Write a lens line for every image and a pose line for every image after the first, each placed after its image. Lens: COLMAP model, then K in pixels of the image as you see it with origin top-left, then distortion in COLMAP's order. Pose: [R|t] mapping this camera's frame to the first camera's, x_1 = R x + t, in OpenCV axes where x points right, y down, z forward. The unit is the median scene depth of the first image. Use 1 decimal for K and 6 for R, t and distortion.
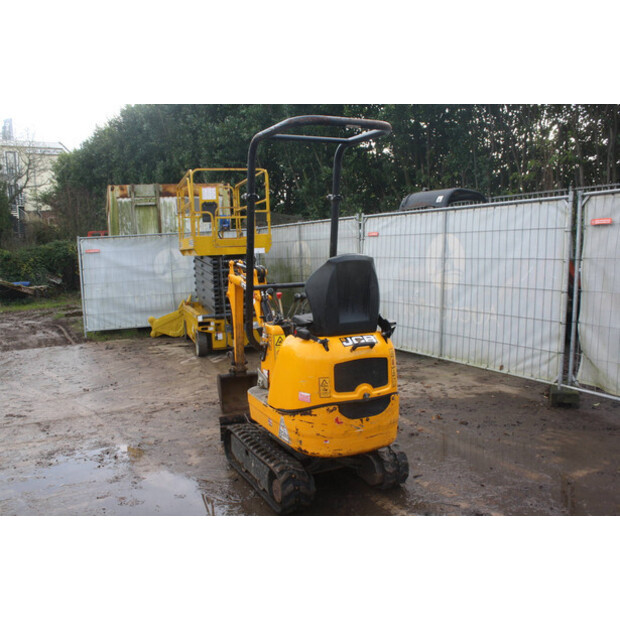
lens RADIAL K [[571.8, 0, 310.0], [0, 571.8, 310.0], [0, 0, 1]] dist [-0.135440, 0.123971]
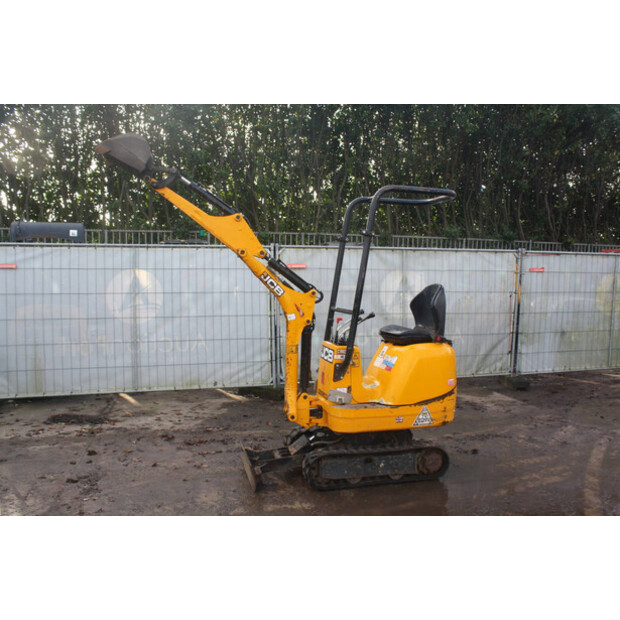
lens RADIAL K [[556.1, 0, 310.0], [0, 556.1, 310.0], [0, 0, 1]] dist [-0.149980, 0.147506]
pose [[0.206687, -0.024716, 0.978095, -0.760527], [0.101832, 0.994795, 0.003619, -0.036885], [-0.973093, 0.098853, 0.208128, 0.551659]]
